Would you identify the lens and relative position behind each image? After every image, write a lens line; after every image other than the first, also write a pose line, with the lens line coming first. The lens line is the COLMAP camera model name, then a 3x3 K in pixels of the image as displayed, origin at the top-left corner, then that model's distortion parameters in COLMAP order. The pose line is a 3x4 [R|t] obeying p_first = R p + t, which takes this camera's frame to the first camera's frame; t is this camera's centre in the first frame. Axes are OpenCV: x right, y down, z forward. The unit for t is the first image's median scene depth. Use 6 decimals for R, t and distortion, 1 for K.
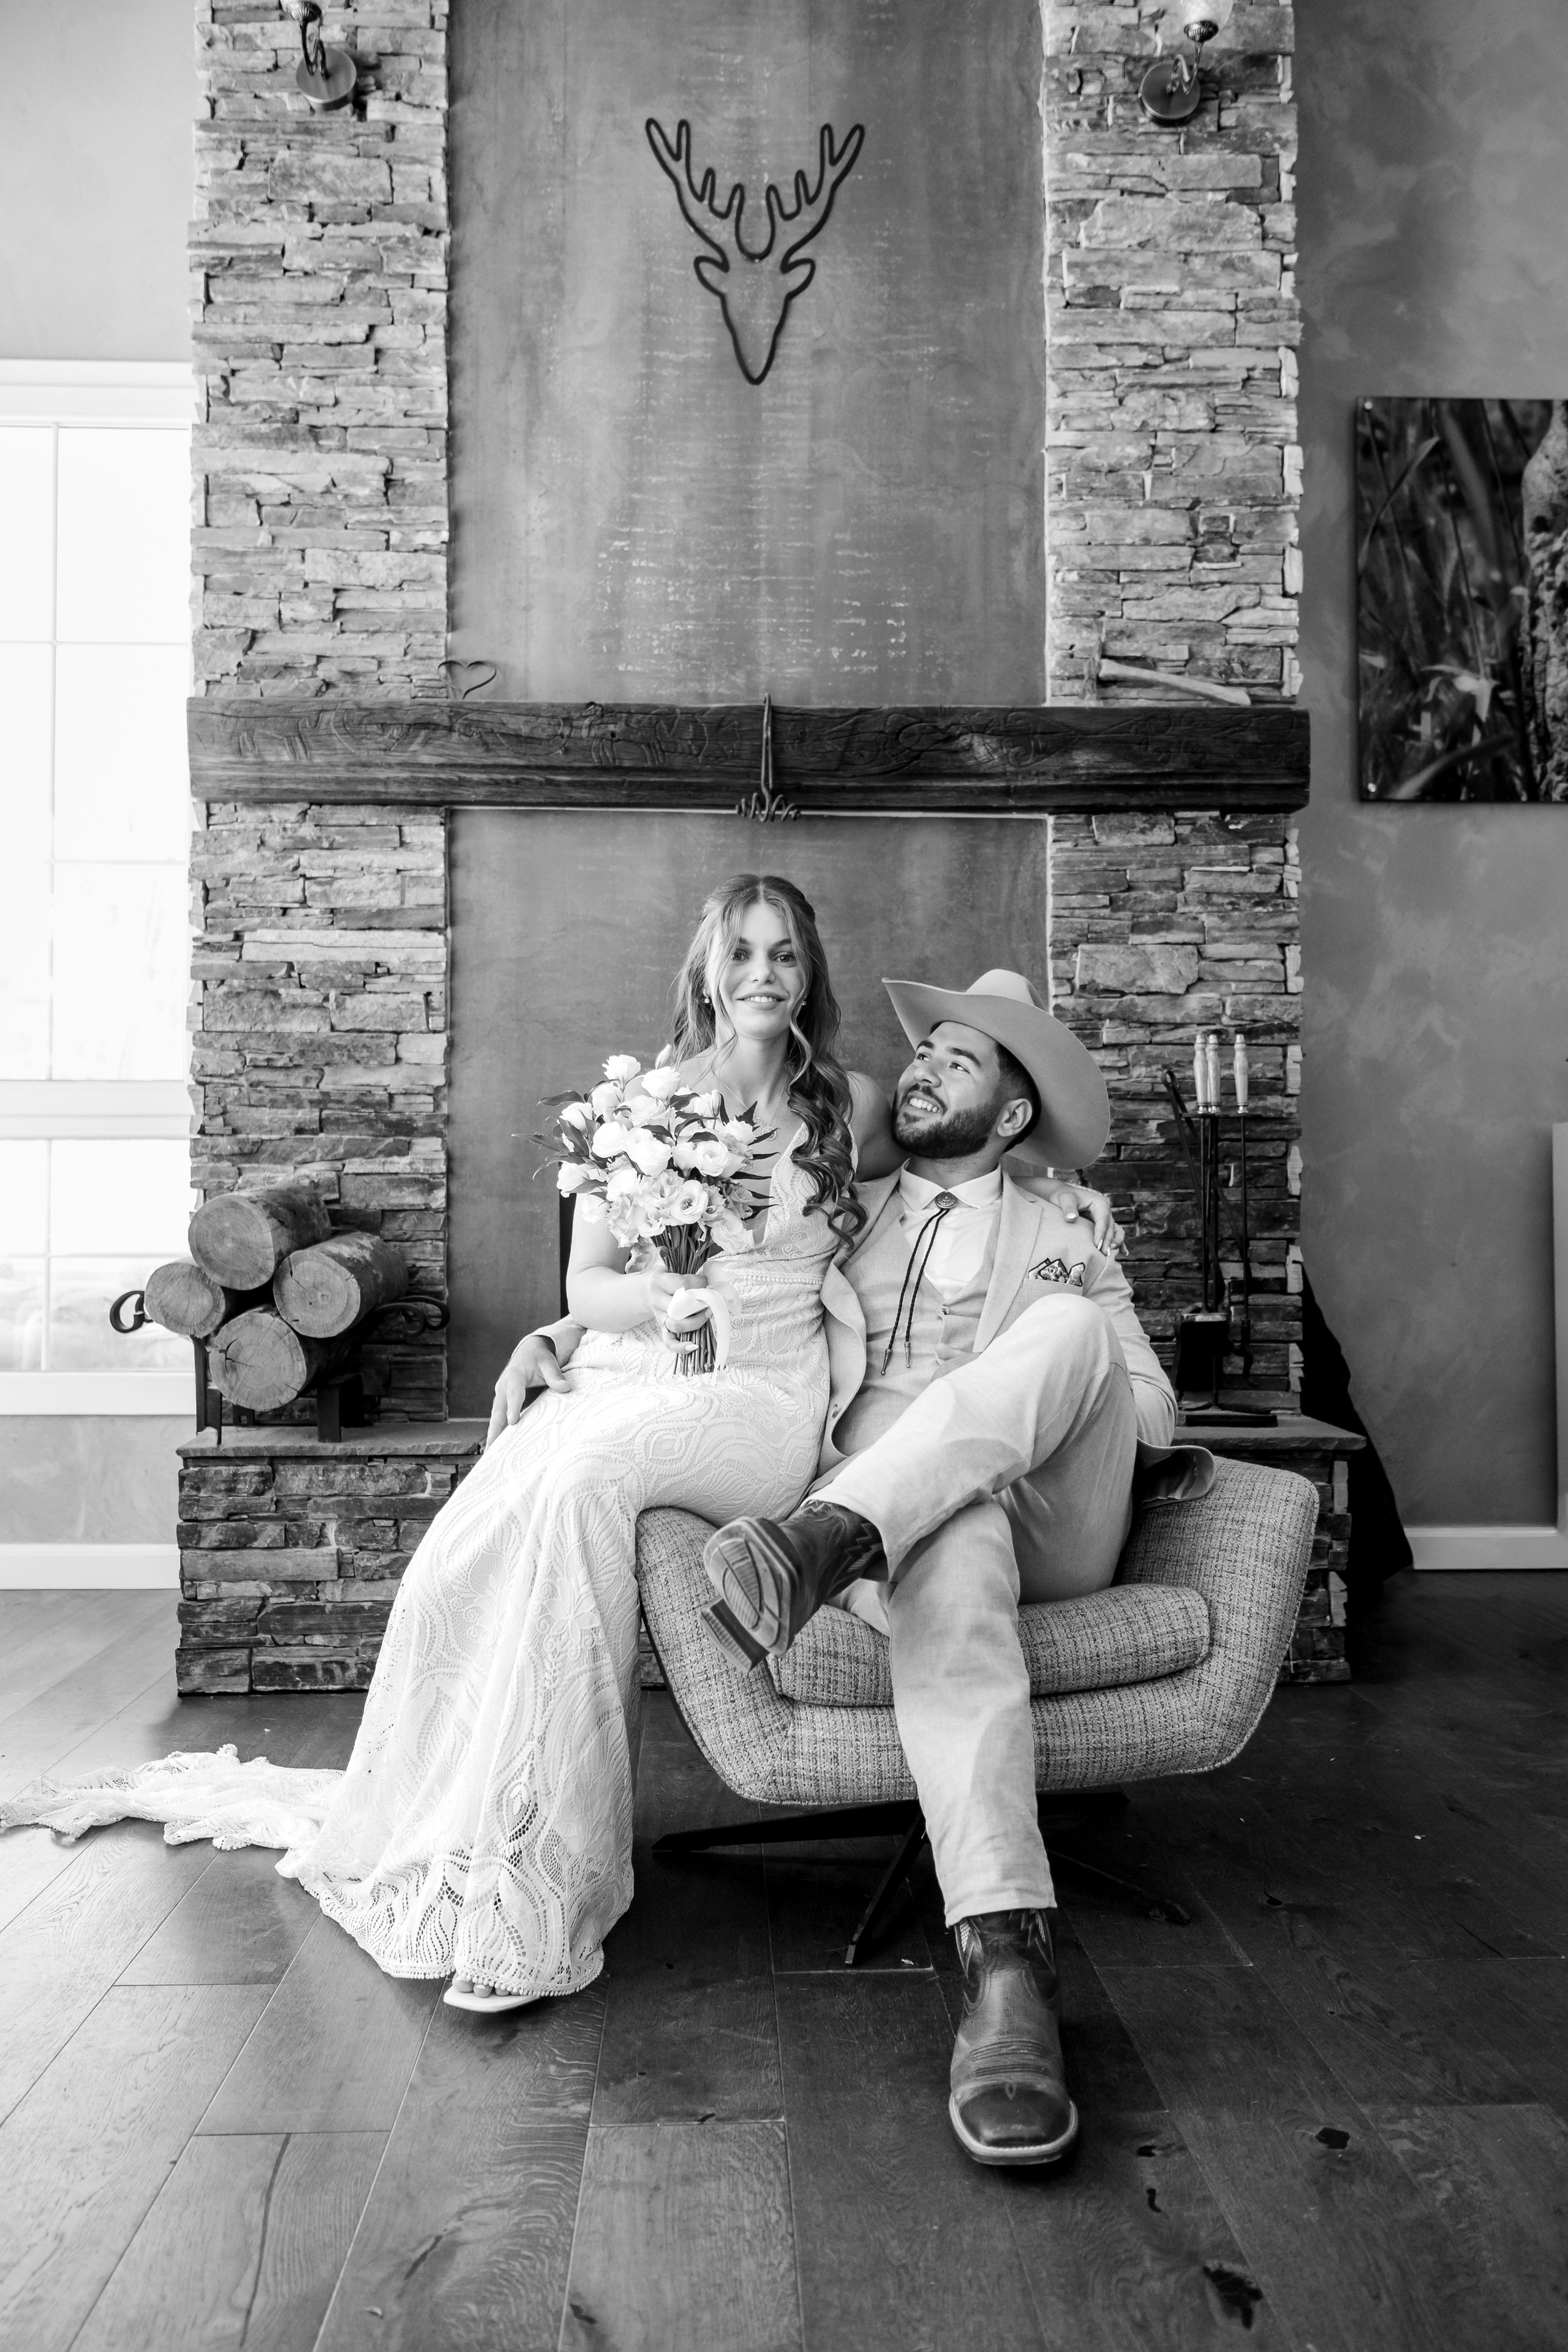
lens RADIAL K [[1690.6, 0, 780.9], [0, 1690.6, 1187.2], [0, 0, 1]] dist [0.002344, 0.001756]
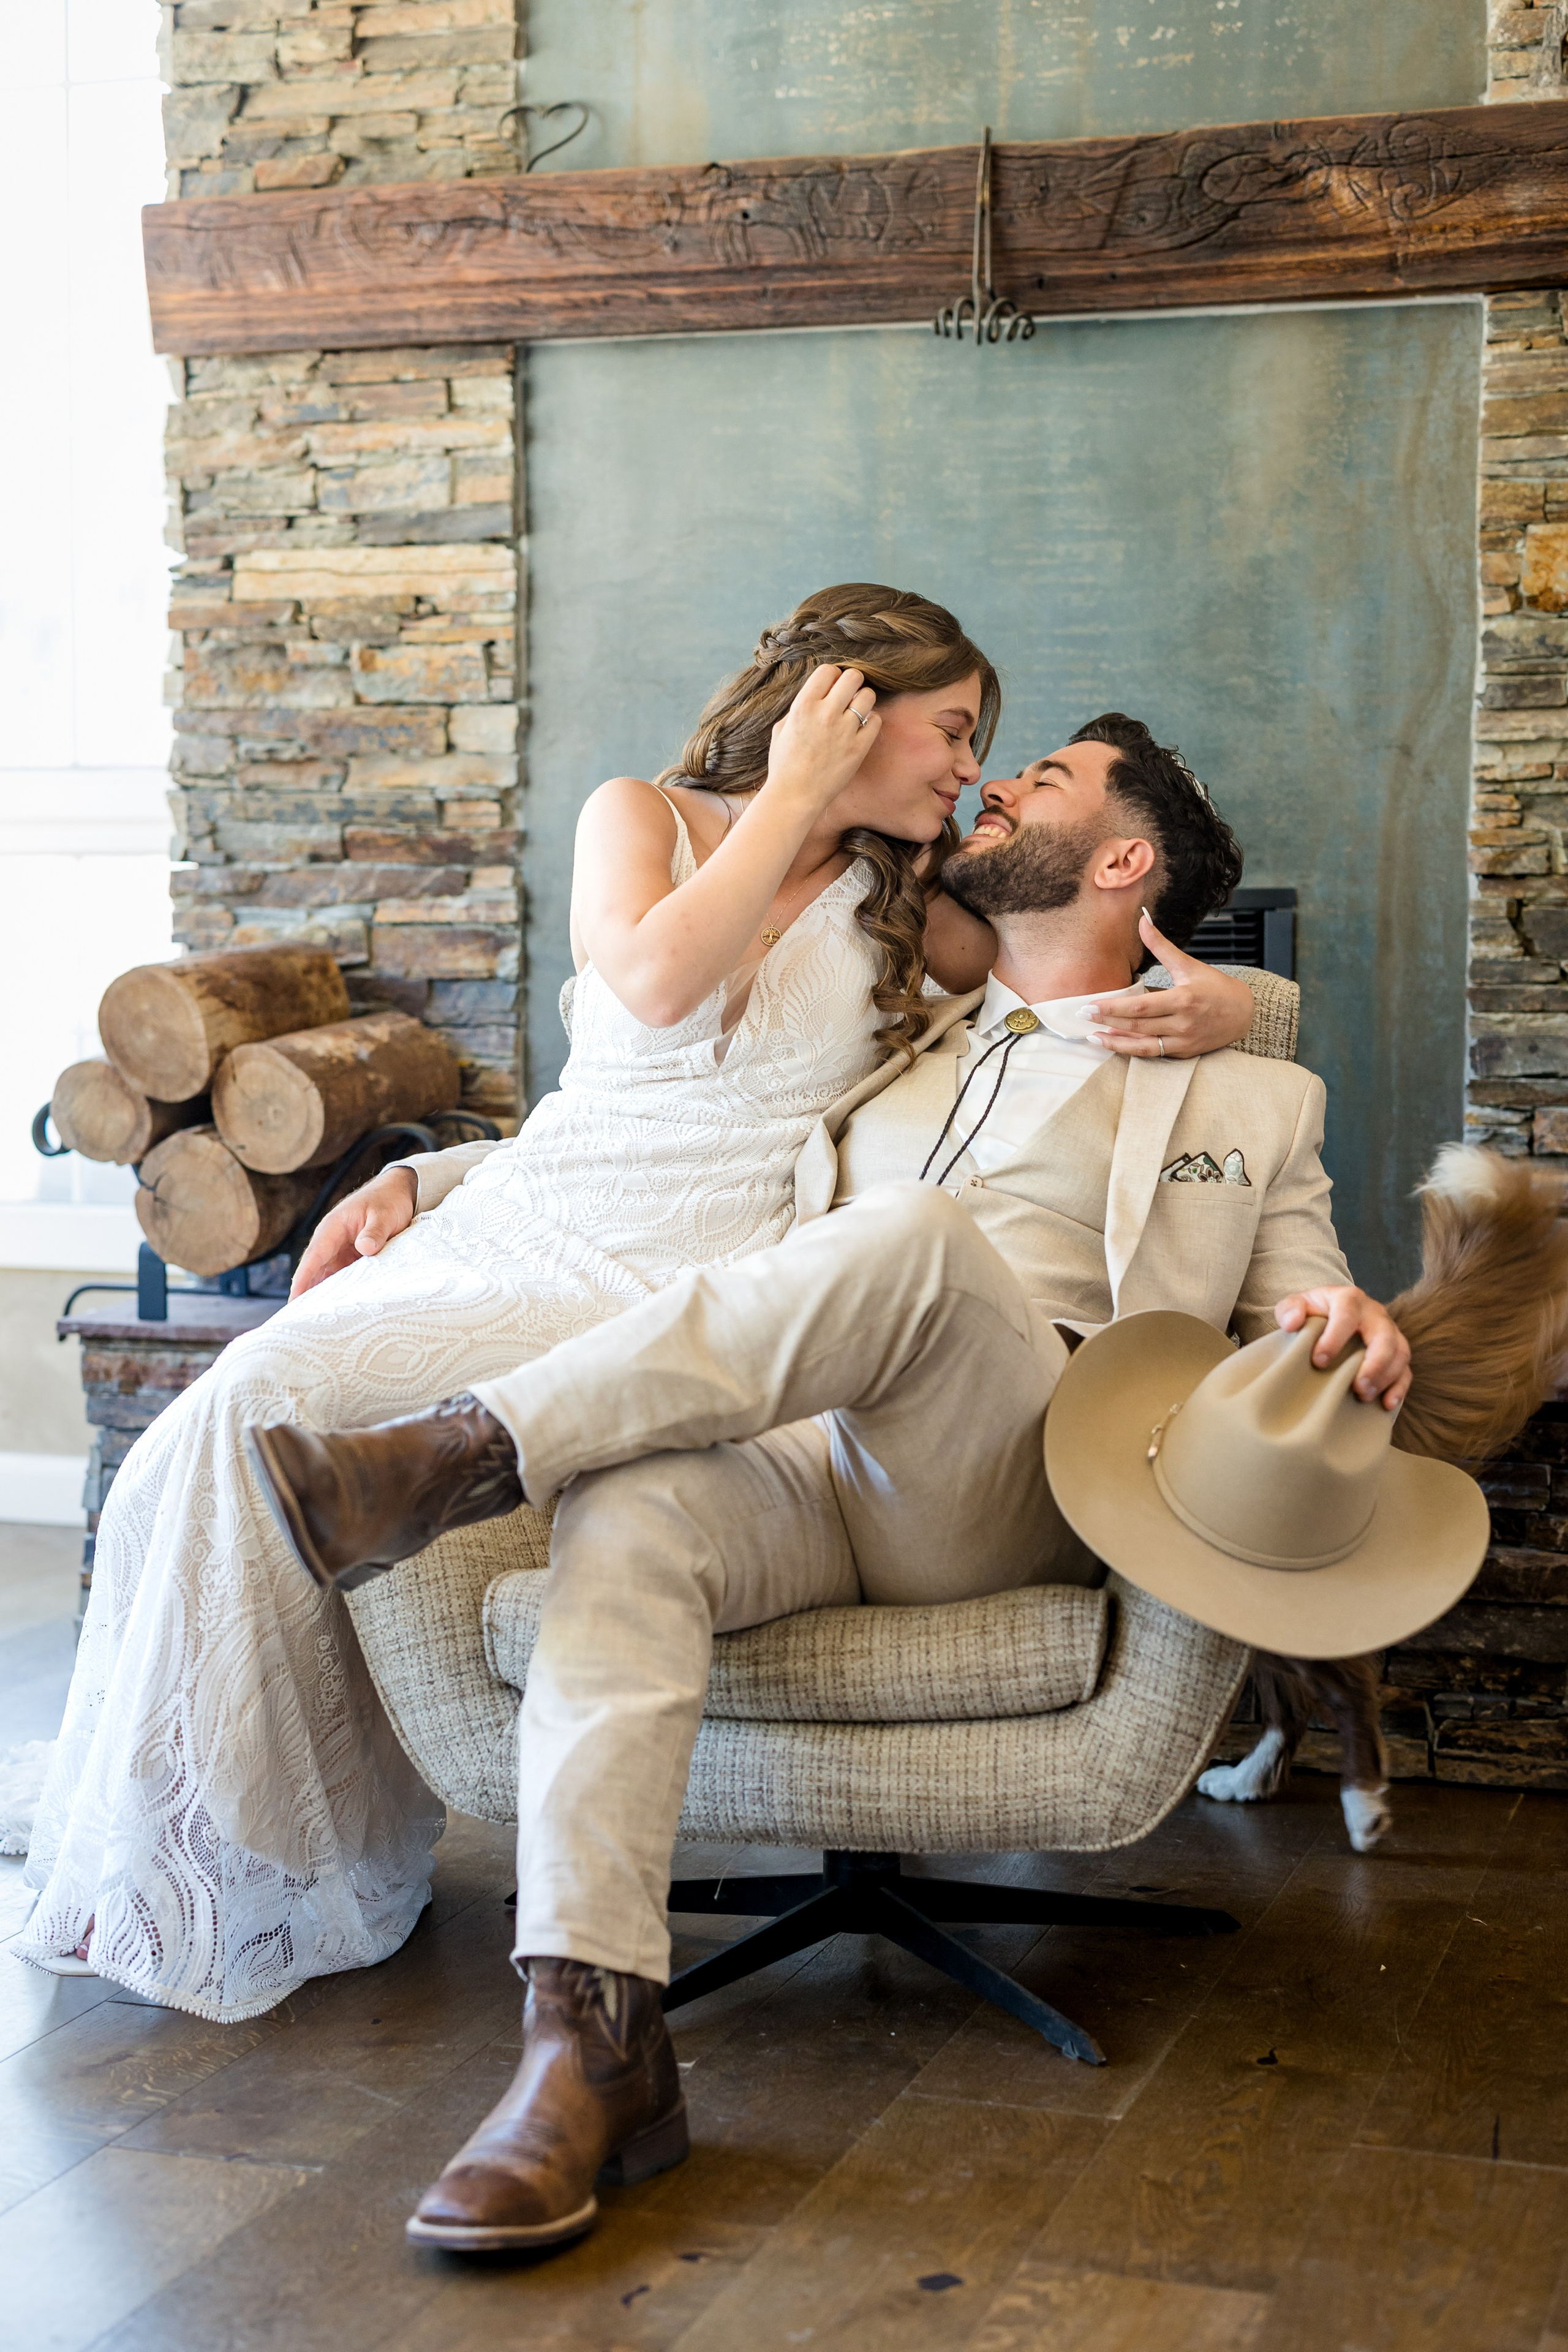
lens RADIAL K [[3422.4, 0, 793.5], [0, 3422.4, 1165.7], [0, 0, 1]] dist [0.019830, -0.004536]
pose [[0.934815, 0.029198, -0.353934, 0.365738], [0.004422, 0.995580, 0.093811, -0.038073], [0.355109, -0.089261, 0.930554, -0.189529]]
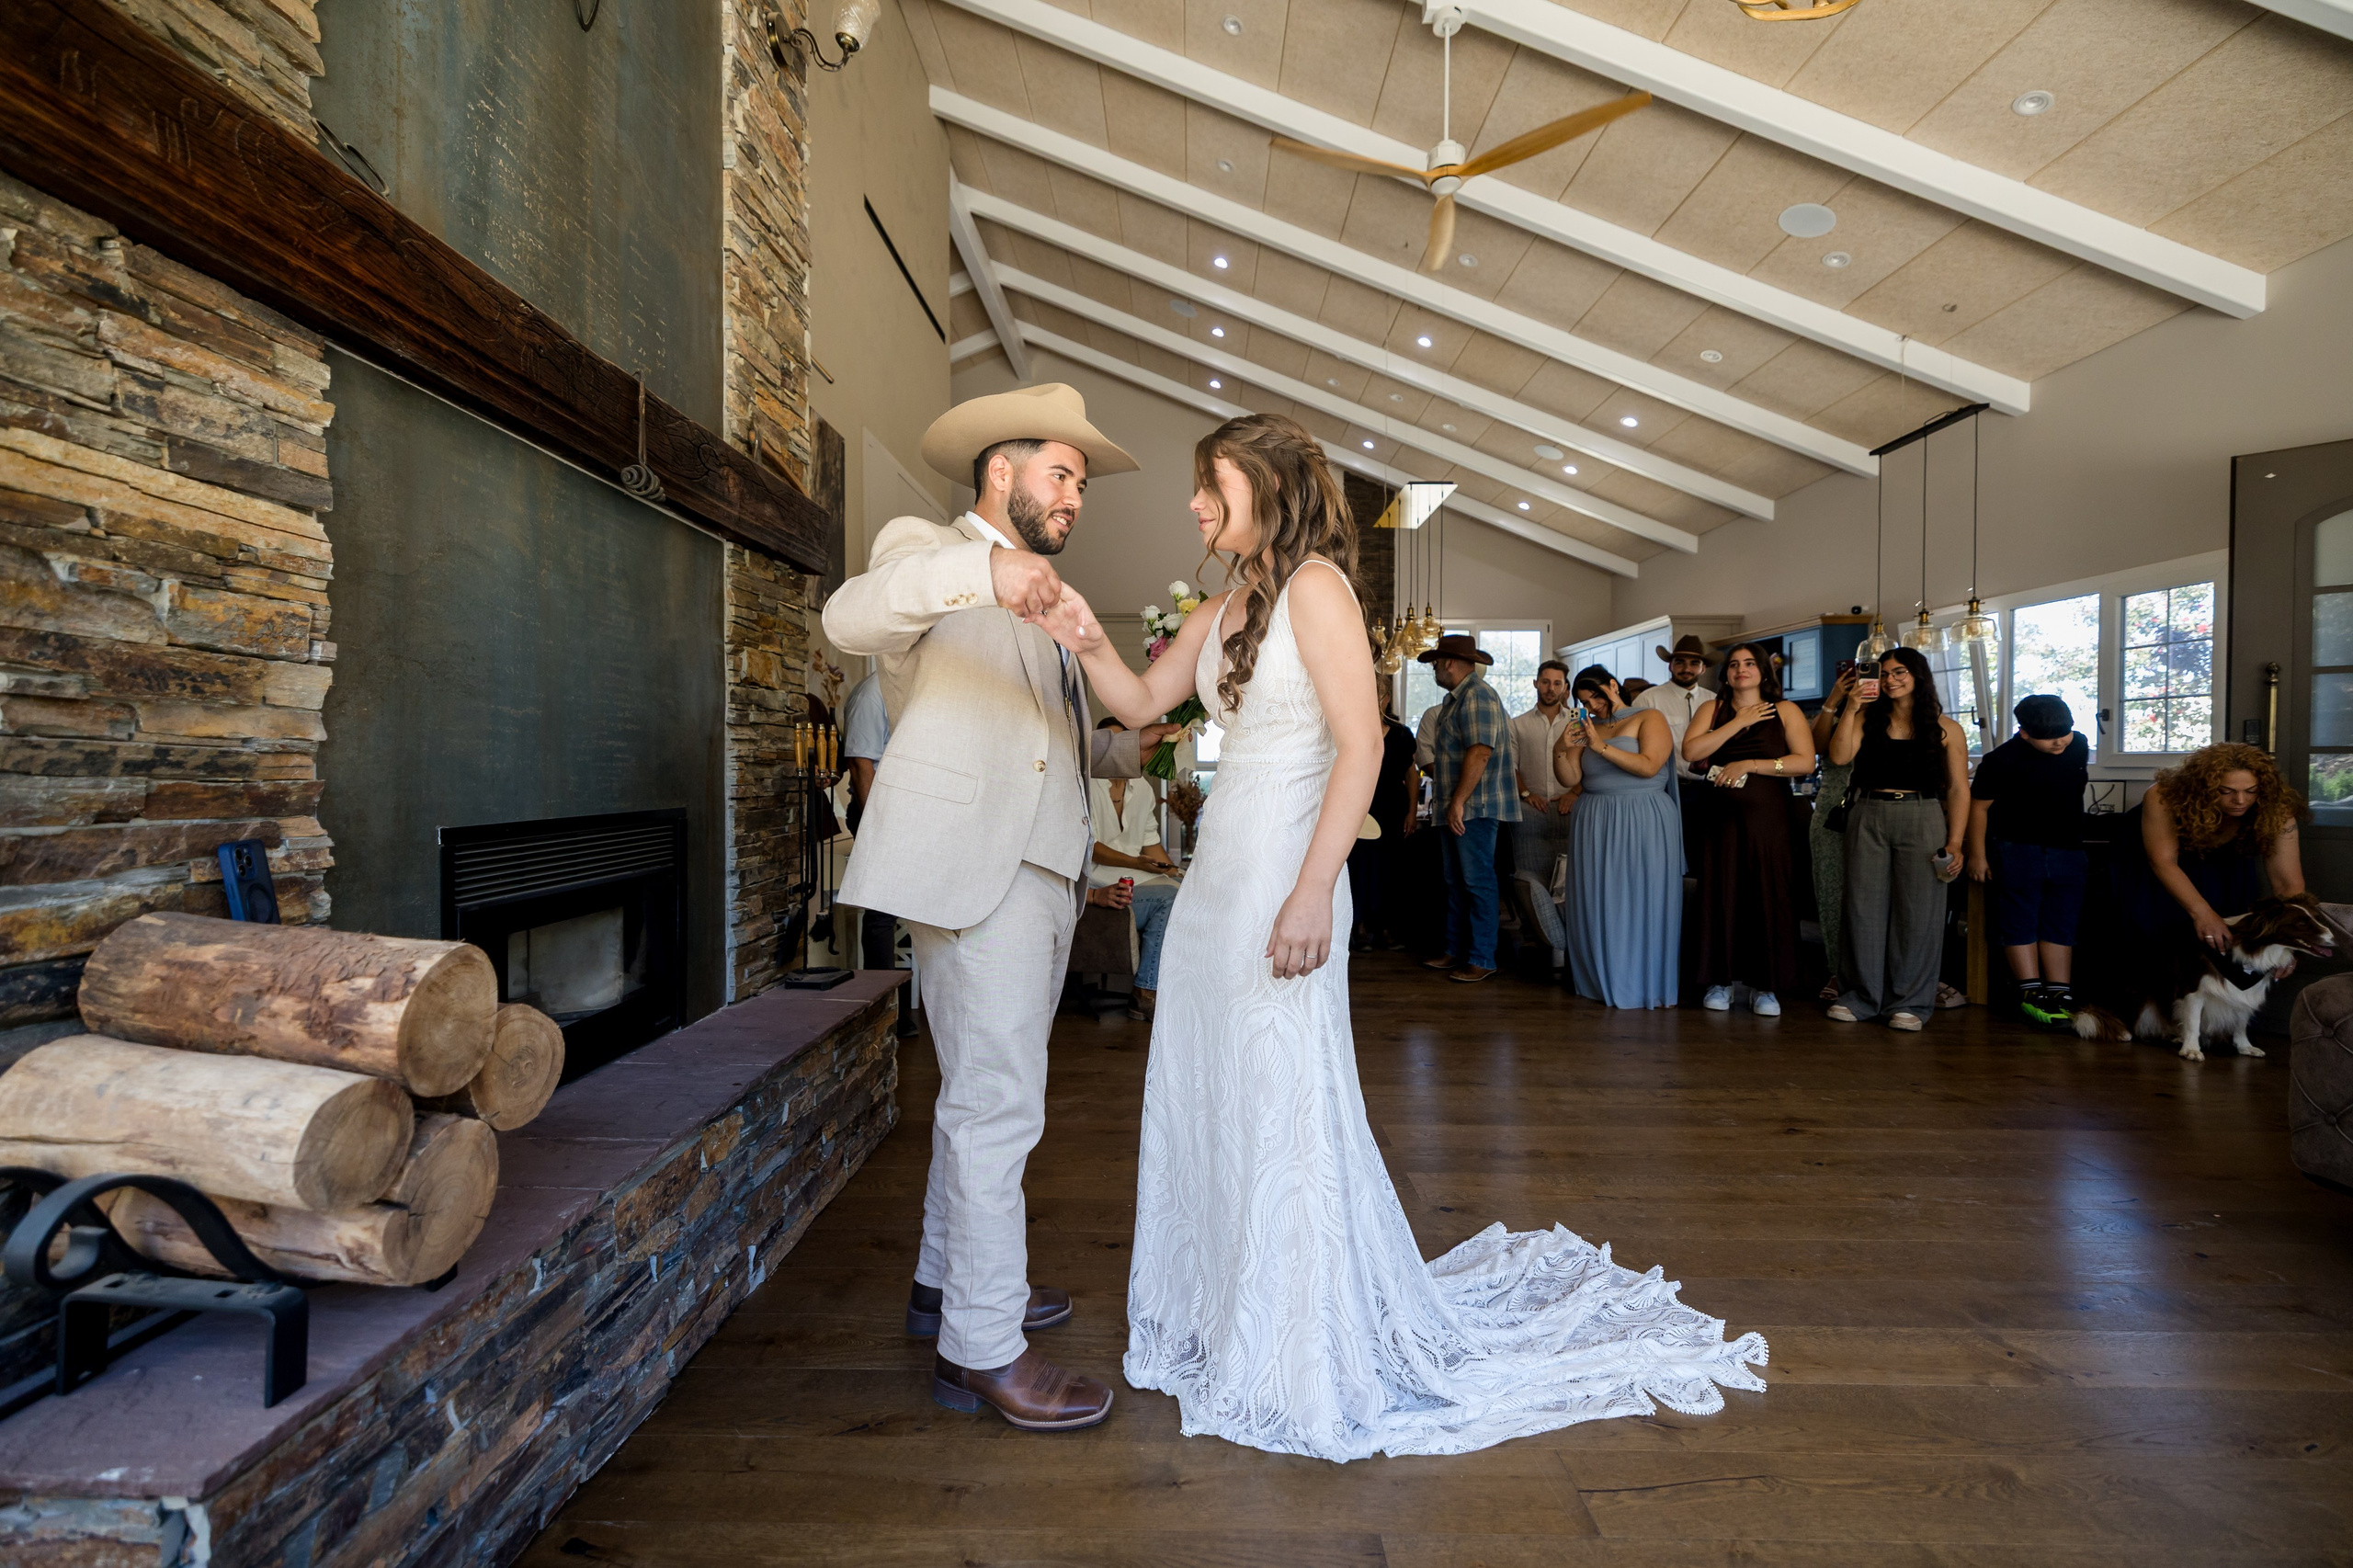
lens RADIAL K [[995.0, 0, 1176.5], [0, 995.0, 784.0], [0, 0, 1]] dist [0.001391, -0.000884]
pose [[0.053657, -0.014546, 0.998453, -0.589326], [-0.028189, 0.999473, 0.016076, -0.059005], [-0.998161, -0.029008, 0.053219, 0.627419]]
